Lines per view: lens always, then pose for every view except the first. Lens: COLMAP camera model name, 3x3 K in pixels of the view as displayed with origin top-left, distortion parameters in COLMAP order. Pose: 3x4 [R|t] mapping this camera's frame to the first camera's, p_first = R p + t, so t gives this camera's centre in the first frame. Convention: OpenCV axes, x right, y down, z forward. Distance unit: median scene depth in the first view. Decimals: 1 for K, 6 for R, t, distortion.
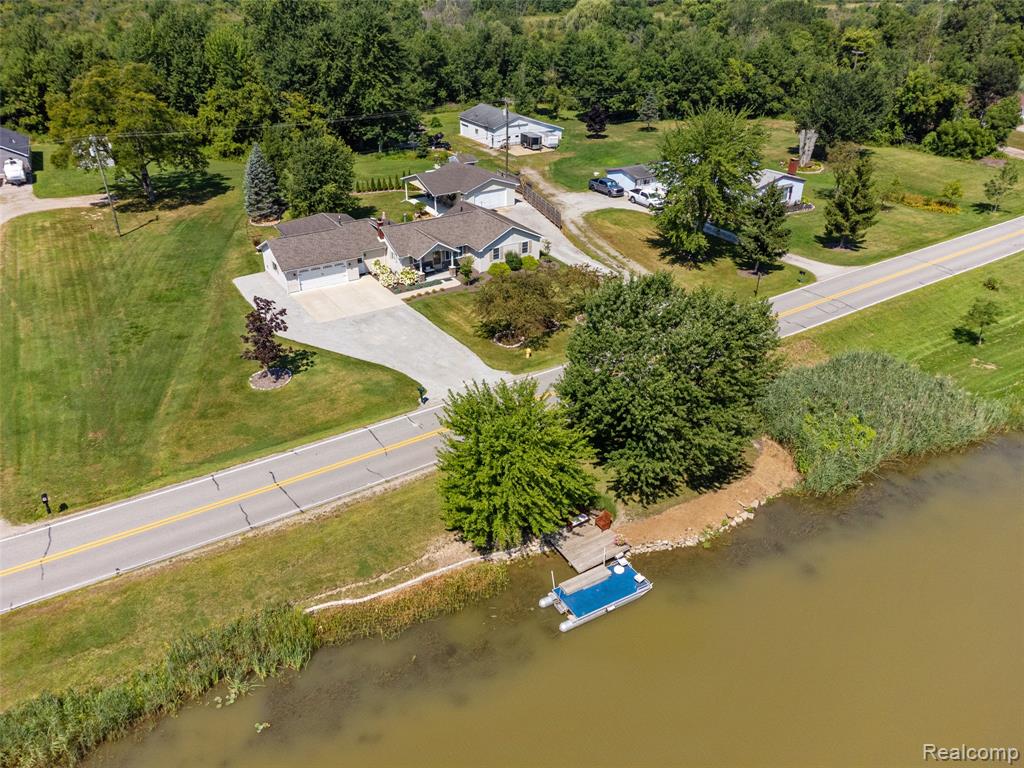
lens RADIAL K [[768.5, 0, 512.0], [0, 768.5, 384.0], [0, 0, 1]] dist [0.029392, 0.003995]
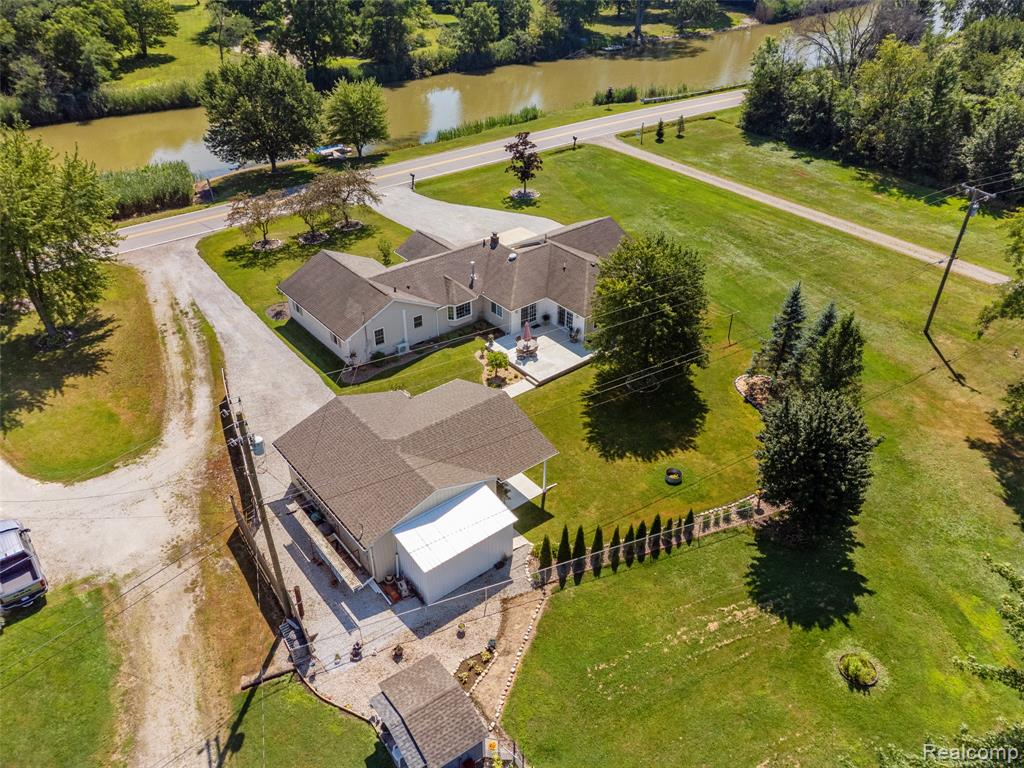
lens RADIAL K [[768.5, 0, 512.0], [0, 768.5, 384.0], [0, 0, 1]] dist [0.029392, 0.003995]
pose [[-0.994073, 0.056097, -0.093120, -0.084283], [-0.057278, 0.457774, 0.887222, -0.653149], [0.092399, 0.887297, -0.451848, 1.150408]]
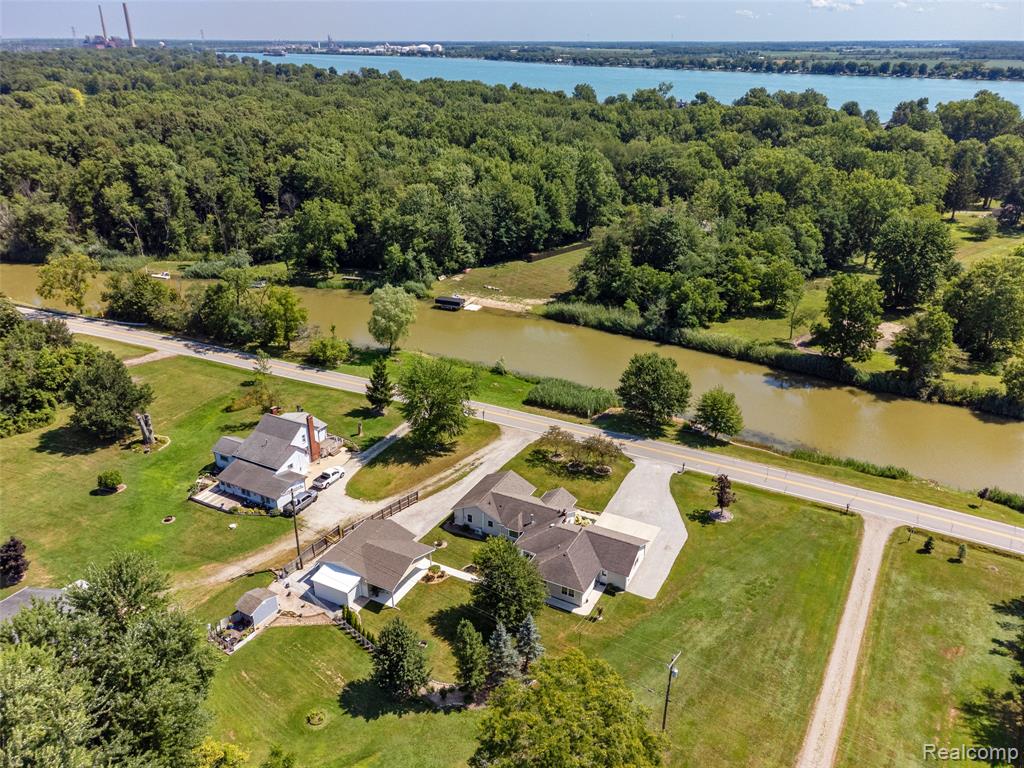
lens RADIAL K [[789.7, 0, 512.0], [0, 789.7, 384.0], [0, 0, 1]] dist [0.124354, -0.315588]
pose [[-0.500092, -0.361463, 0.786926, -0.872140], [0.417620, 0.695399, 0.584819, -0.929462], [-0.758618, 0.621099, -0.196810, 0.922494]]
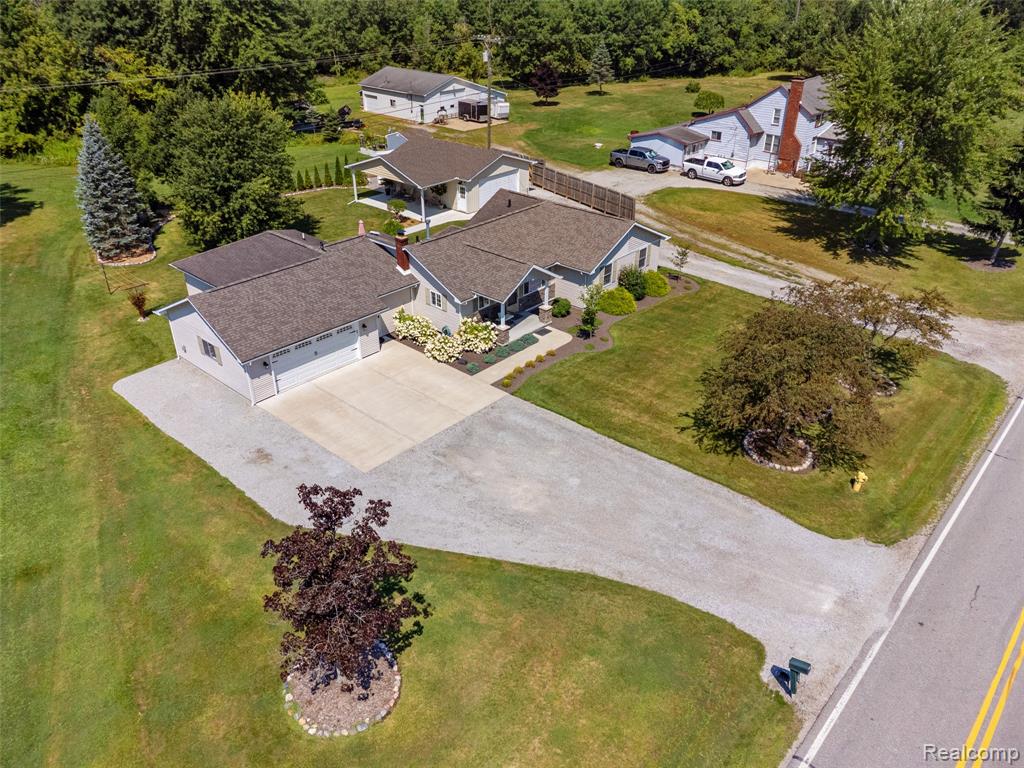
lens RADIAL K [[768.5, 0, 512.0], [0, 768.5, 384.0], [0, 0, 1]] dist [0.029392, 0.003995]
pose [[0.964902, -0.132970, 0.226456, -0.177144], [0.133207, 0.990985, 0.014308, -0.084131], [-0.226317, 0.016360, 0.973916, 0.366346]]
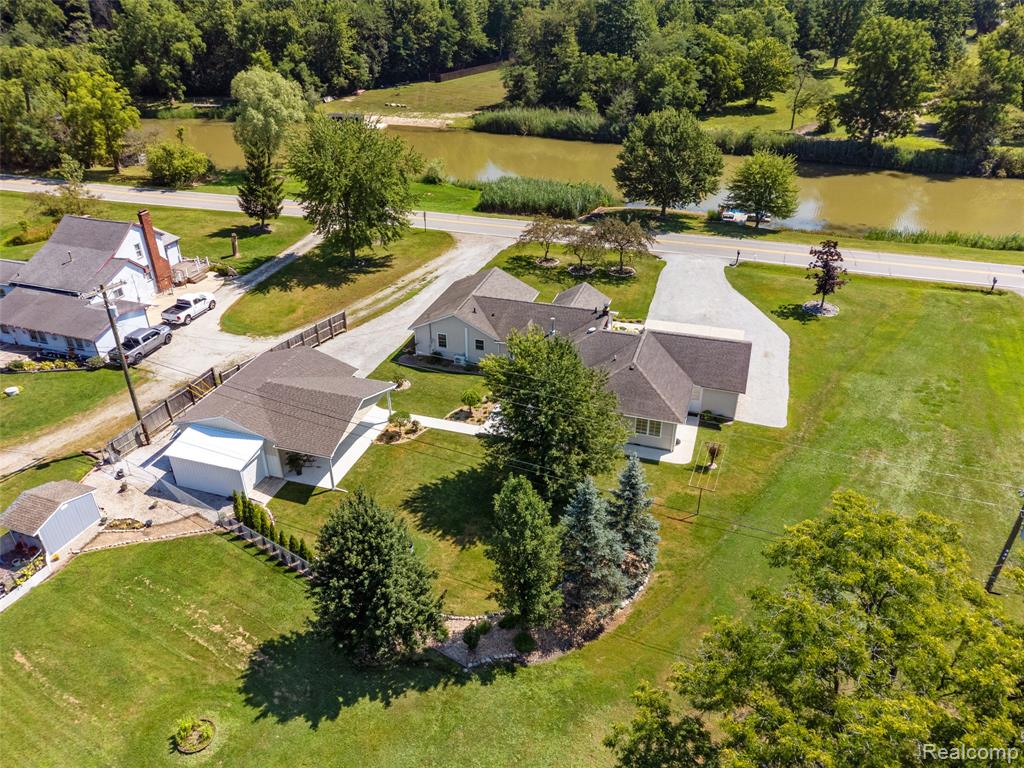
lens RADIAL K [[768.5, 0, 512.0], [0, 768.5, 384.0], [0, 0, 1]] dist [0.029392, 0.003995]
pose [[-0.636900, -0.386859, 0.666858, -0.515236], [0.379426, 0.595686, 0.707951, -0.584395], [-0.671115, 0.703917, -0.232608, 0.999659]]
